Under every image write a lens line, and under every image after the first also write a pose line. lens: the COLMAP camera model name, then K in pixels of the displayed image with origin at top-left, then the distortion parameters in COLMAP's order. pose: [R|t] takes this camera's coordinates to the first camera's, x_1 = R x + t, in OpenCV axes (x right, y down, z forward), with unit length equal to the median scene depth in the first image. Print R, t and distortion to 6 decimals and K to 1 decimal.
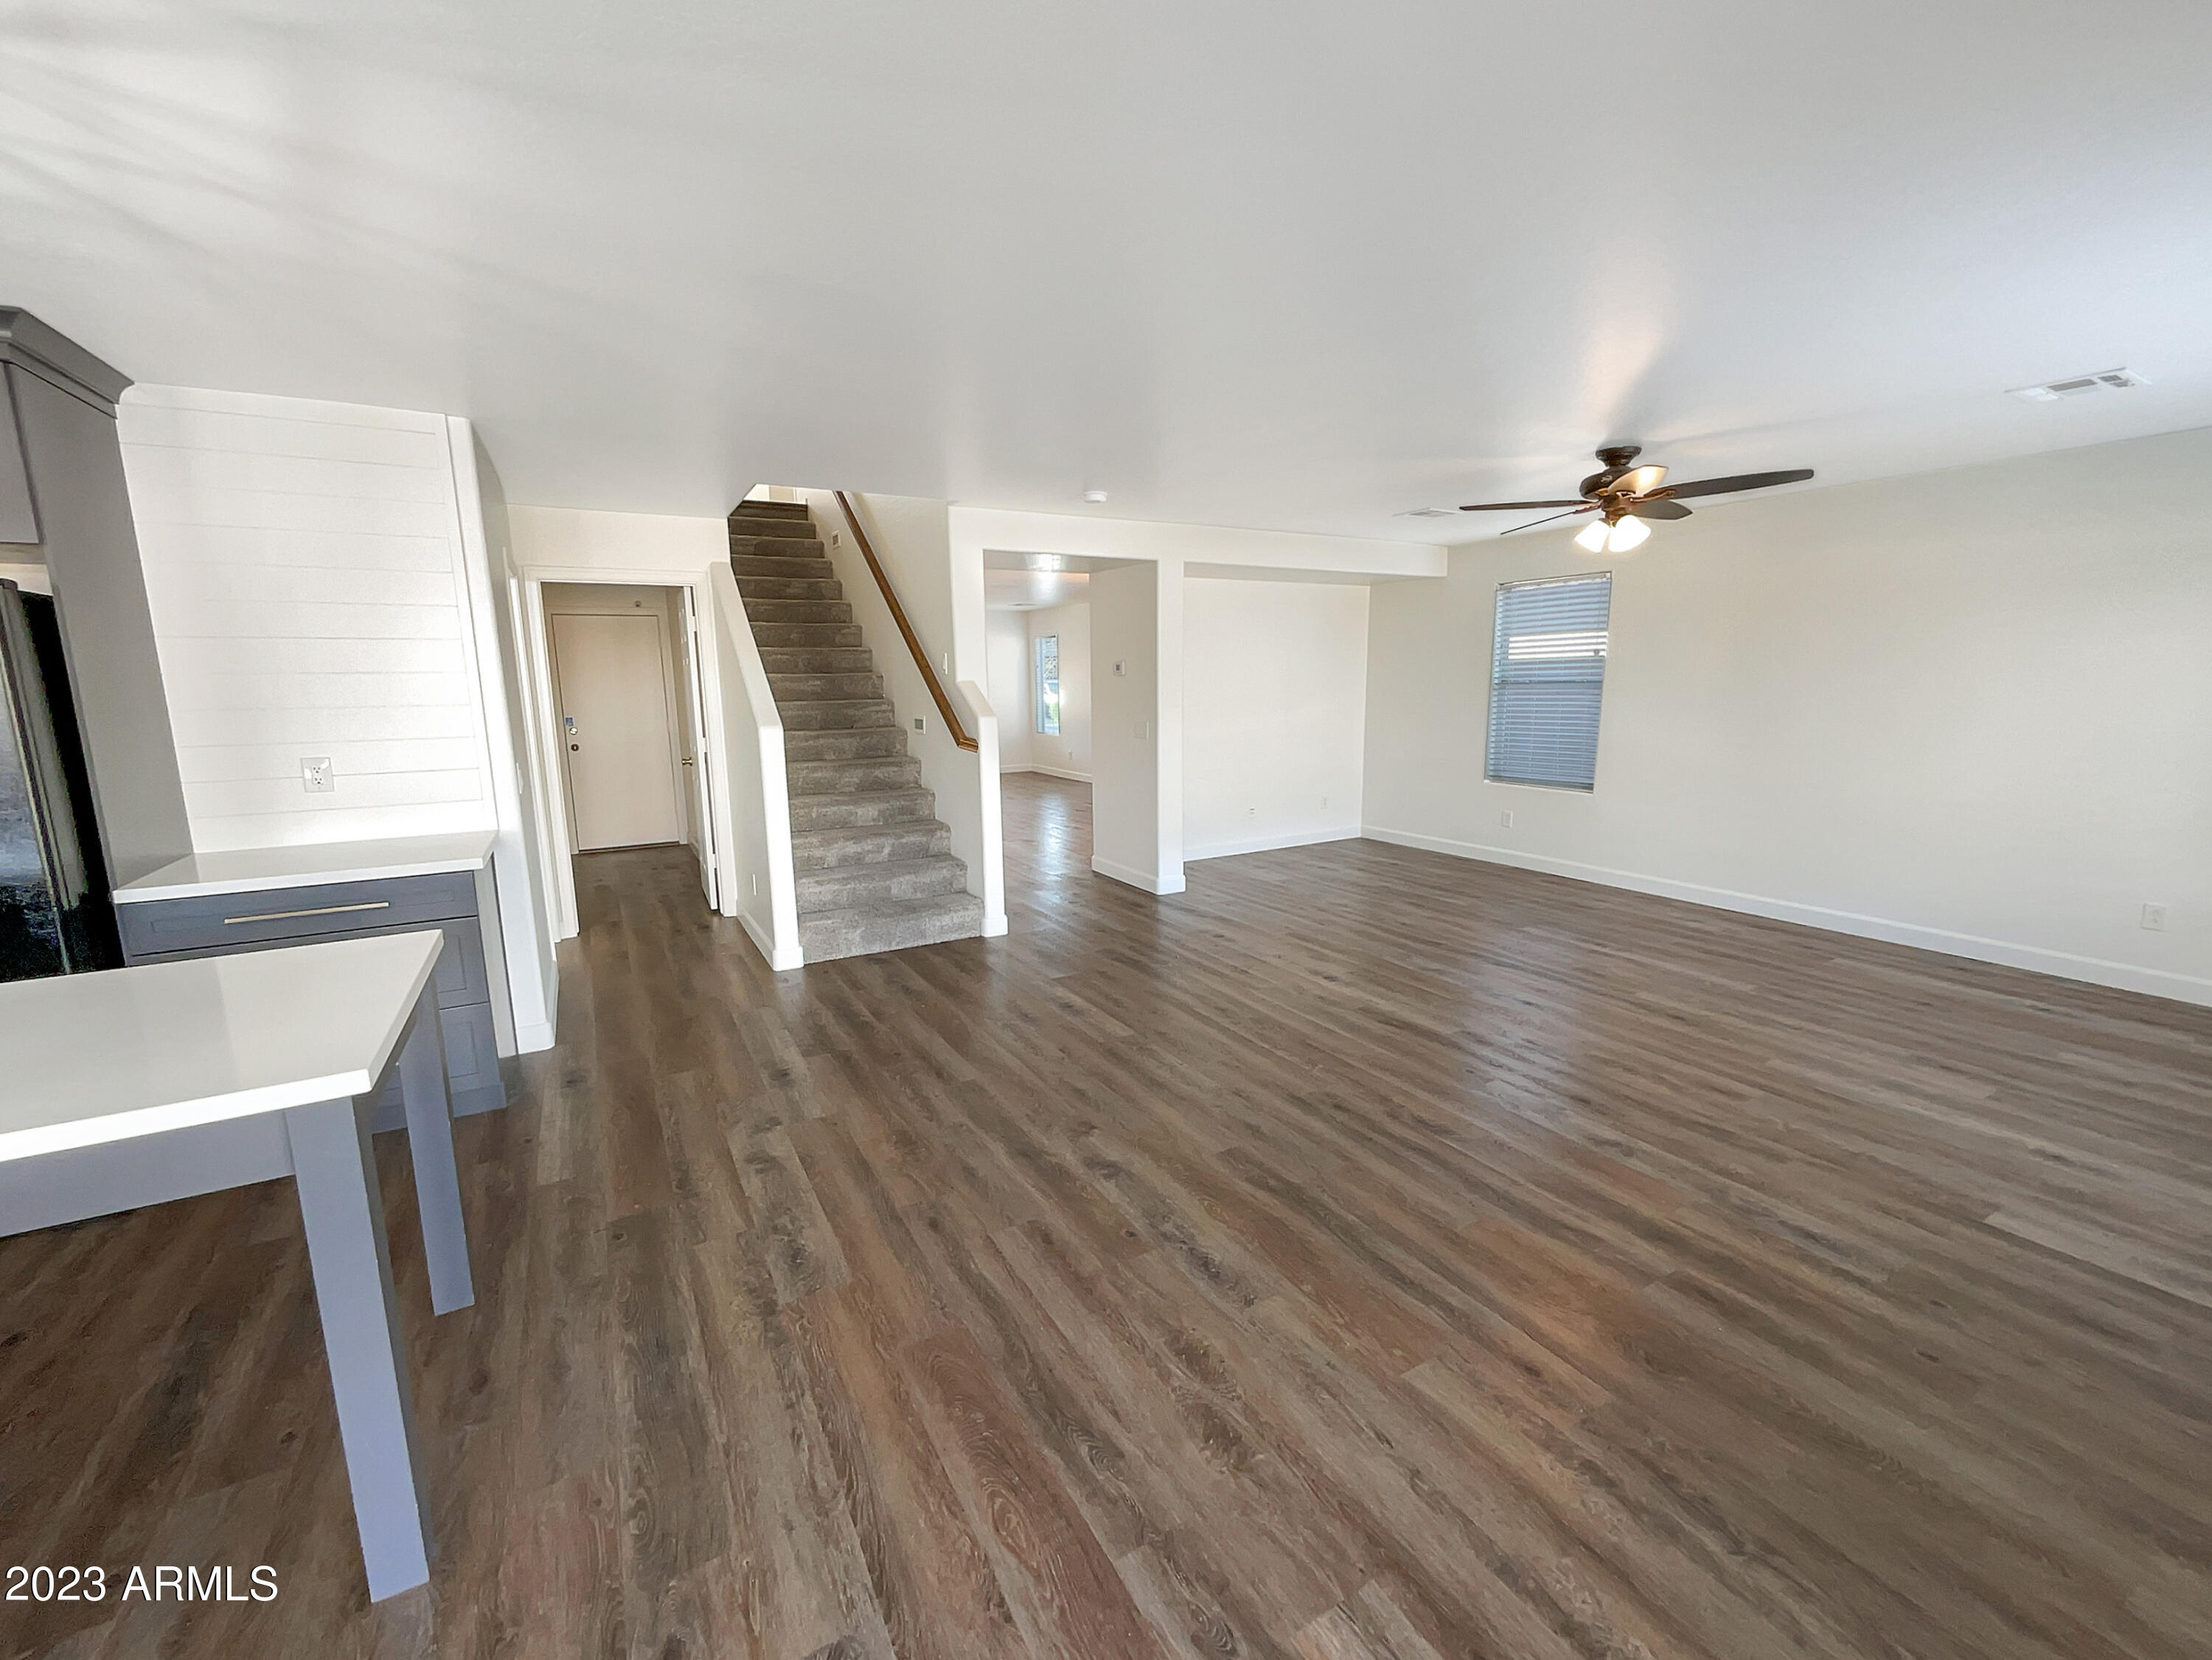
lens RADIAL K [[908.0, 0, 1107.5], [0, 908.0, 831.0], [0, 0, 1]] dist [-0.001504, 0.000187]
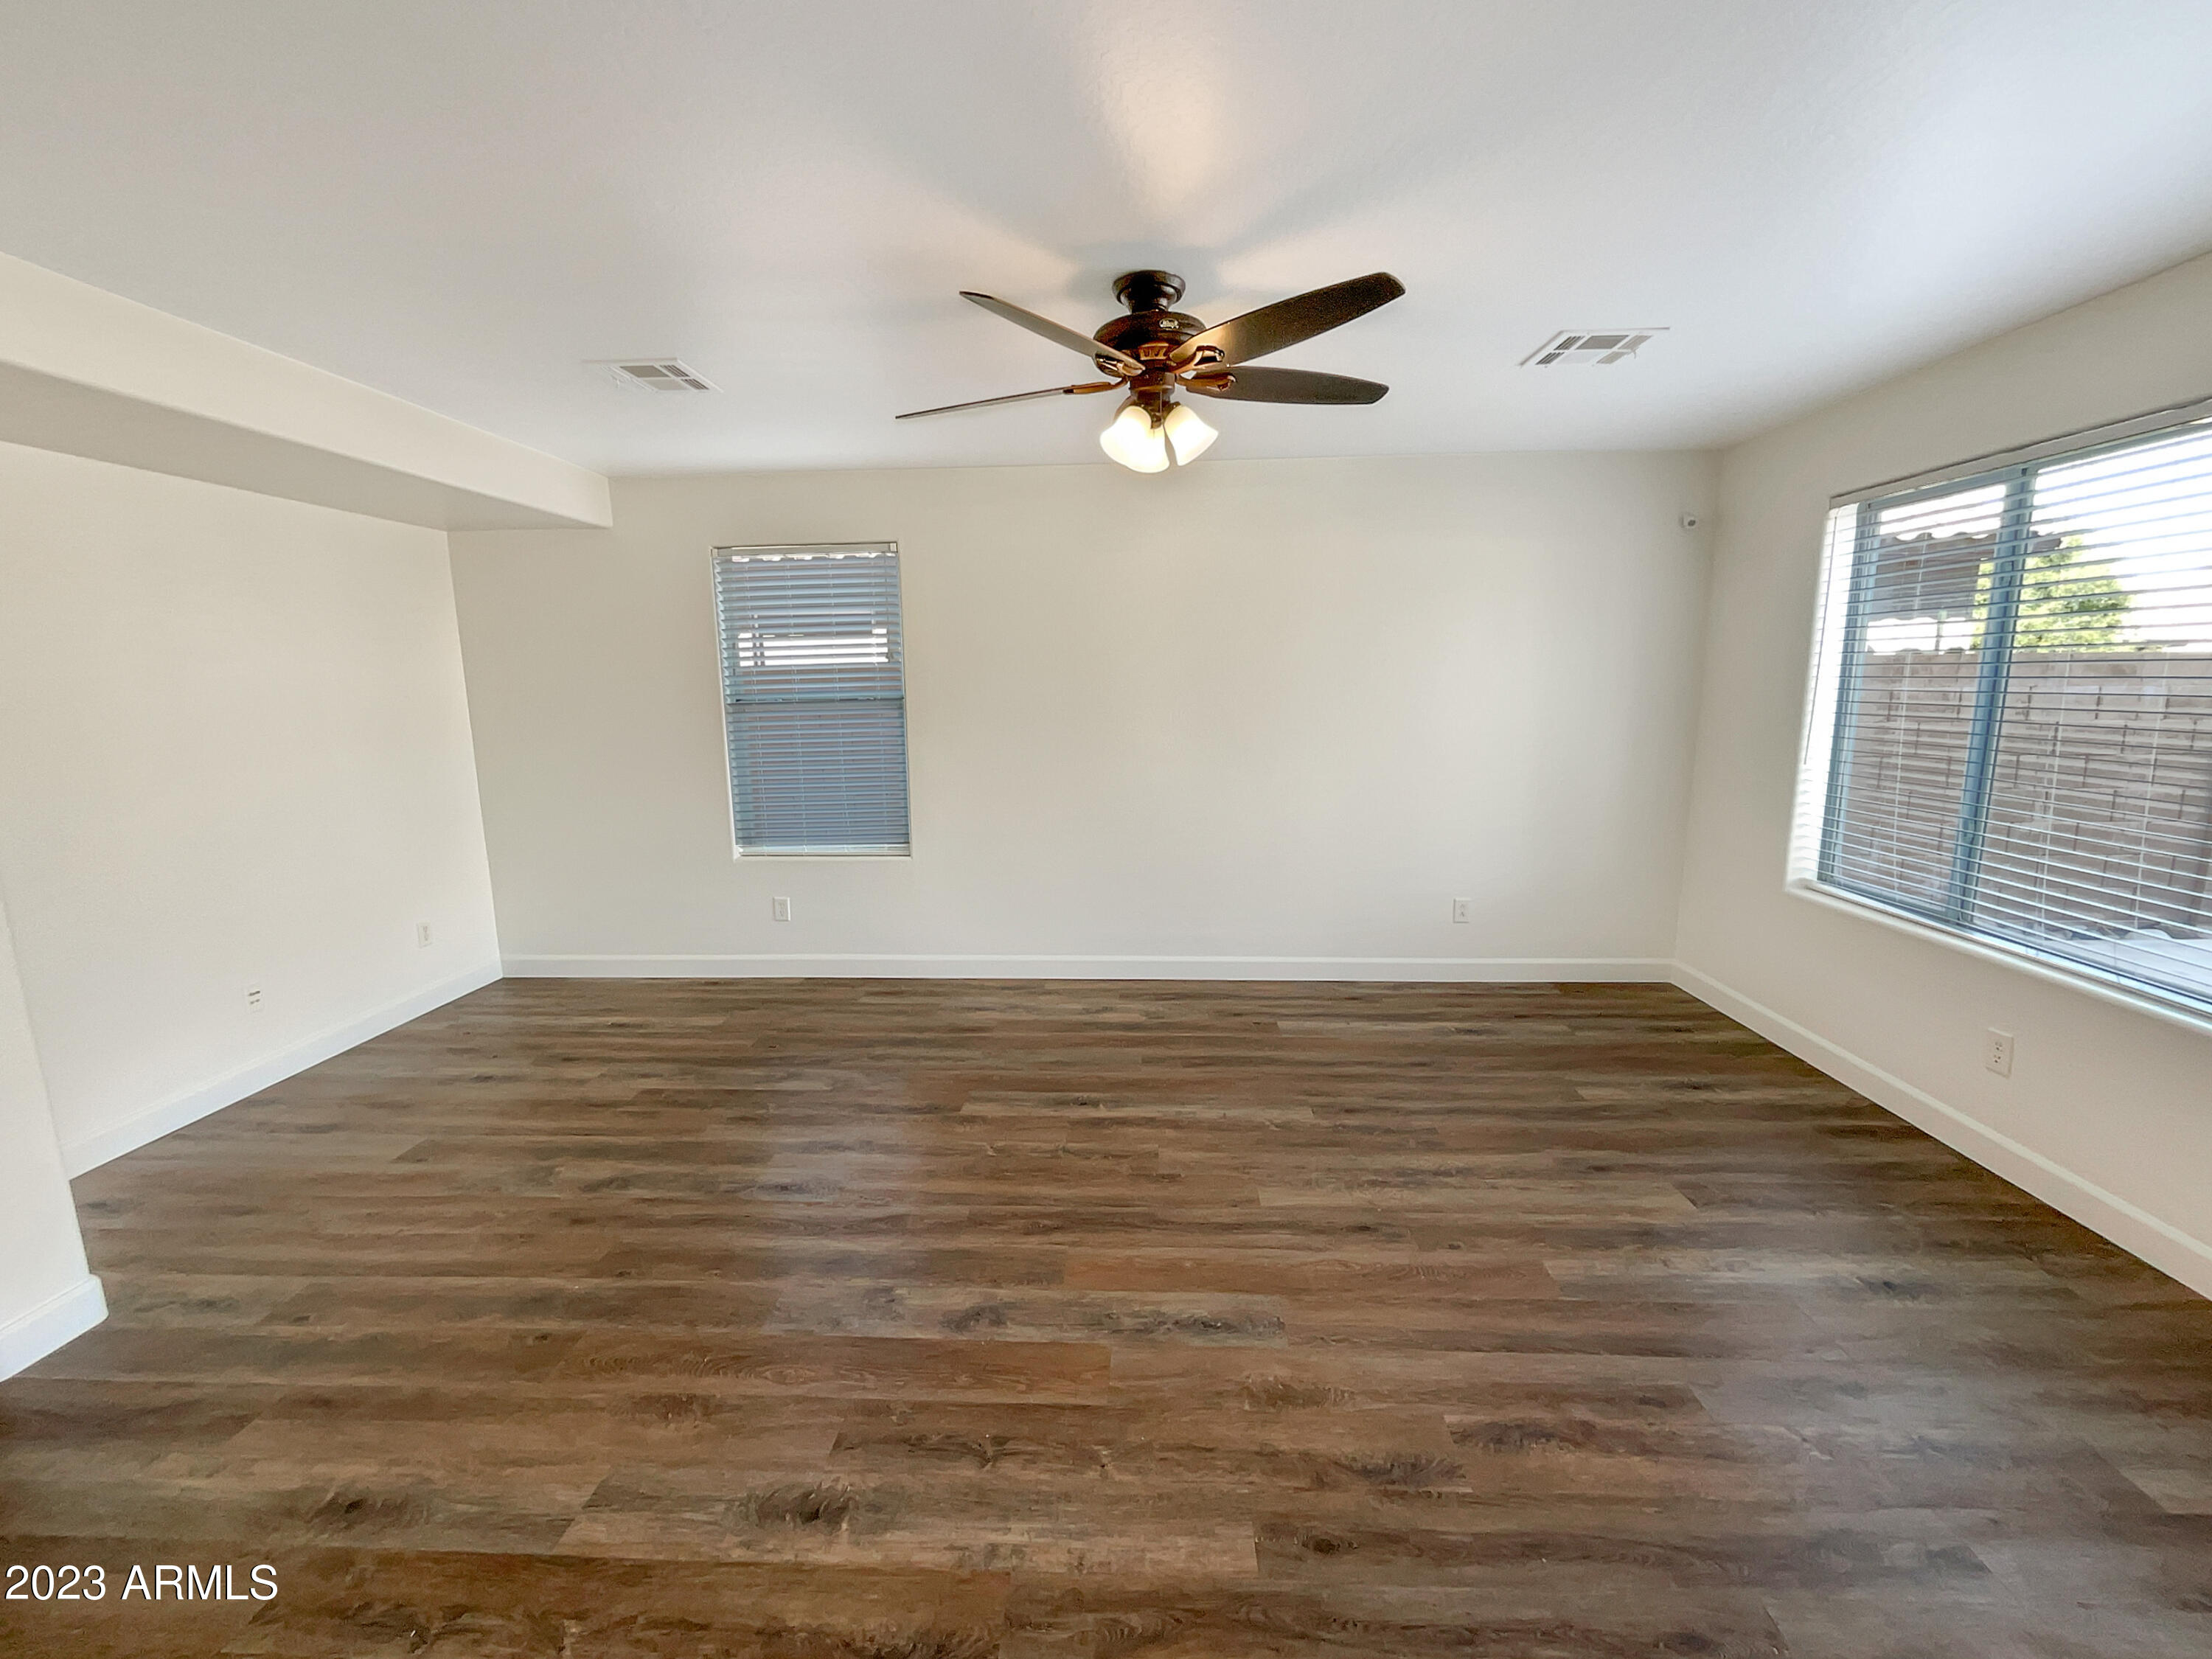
lens RADIAL K [[943.5, 0, 1106.4], [0, 943.5, 805.9], [0, 0, 1]] dist [0.001090, 0.000243]
pose [[0.548348, -0.101615, 0.830053, 0.025594], [0.148150, 0.988694, 0.023166, -0.103613], [-0.823022, 0.110270, 0.557203, 0.656624]]
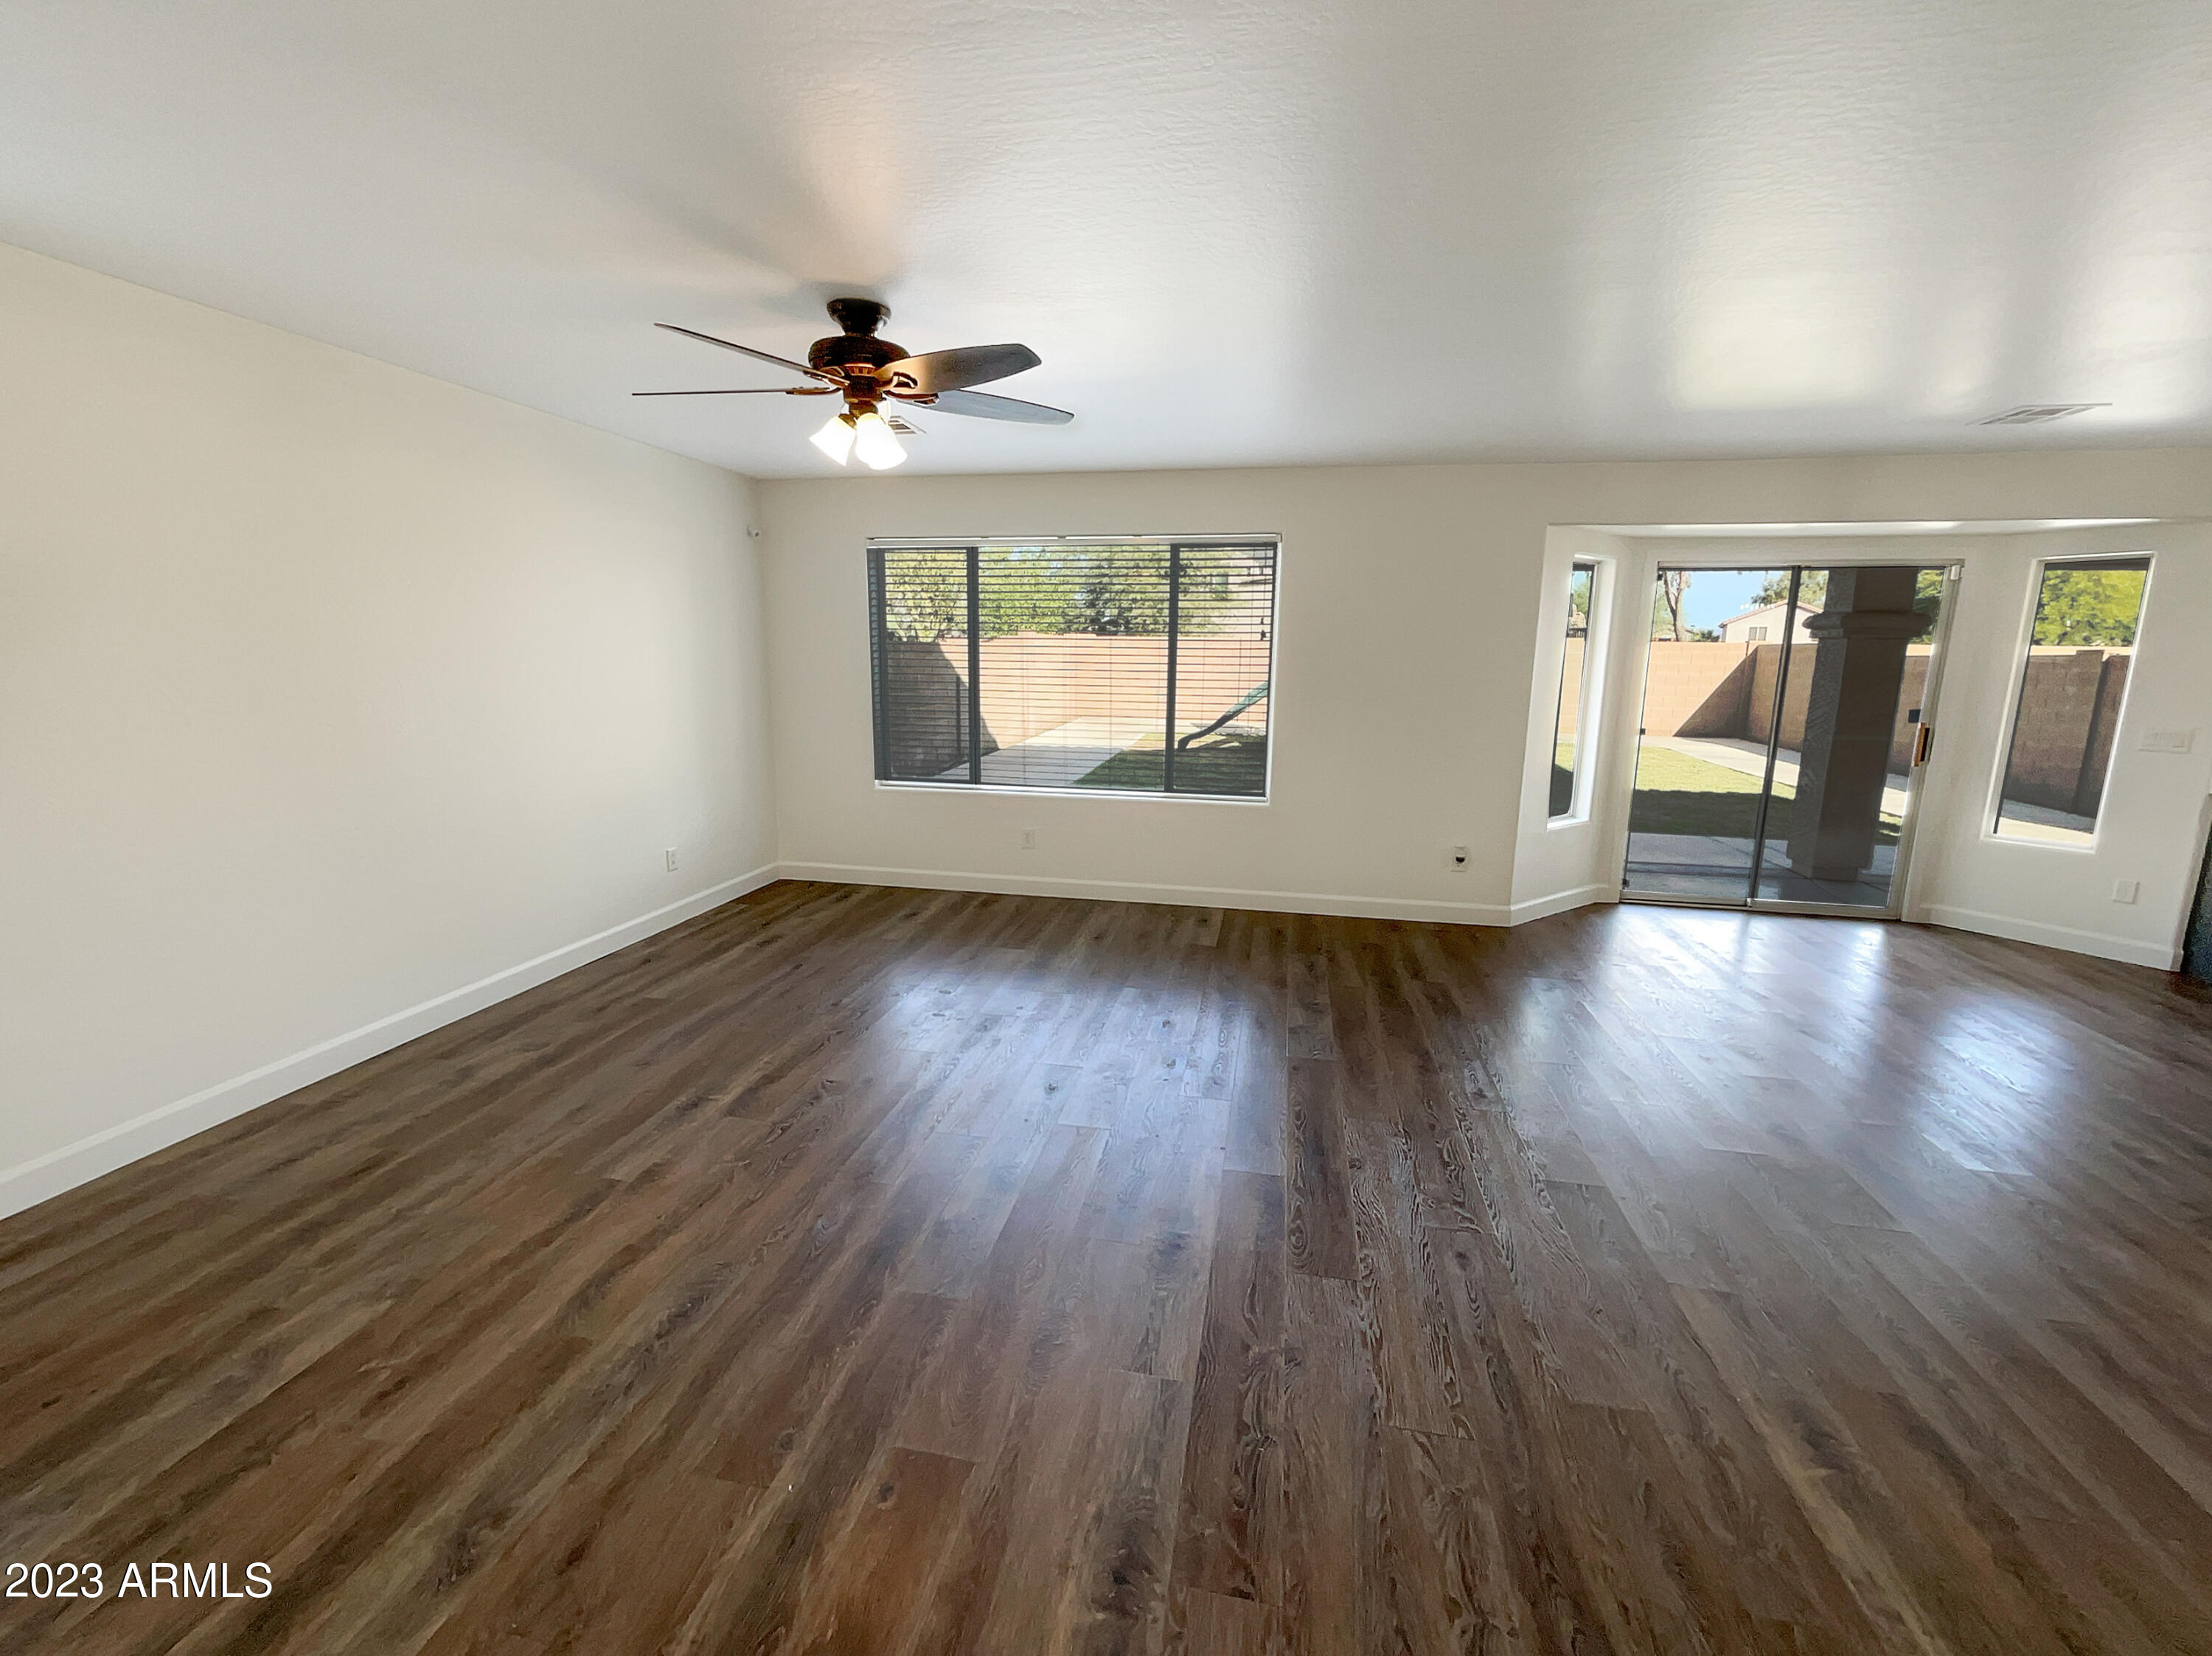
lens RADIAL K [[943.5, 0, 1106.4], [0, 943.5, 804.4], [0, 0, 1]] dist [0.001090, 0.000243]
pose [[-0.756712, -0.092837, 0.647123, -0.039580], [0.120728, 0.952996, 0.277891, -0.220736], [-0.642505, 0.288409, -0.709935, 1.351628]]
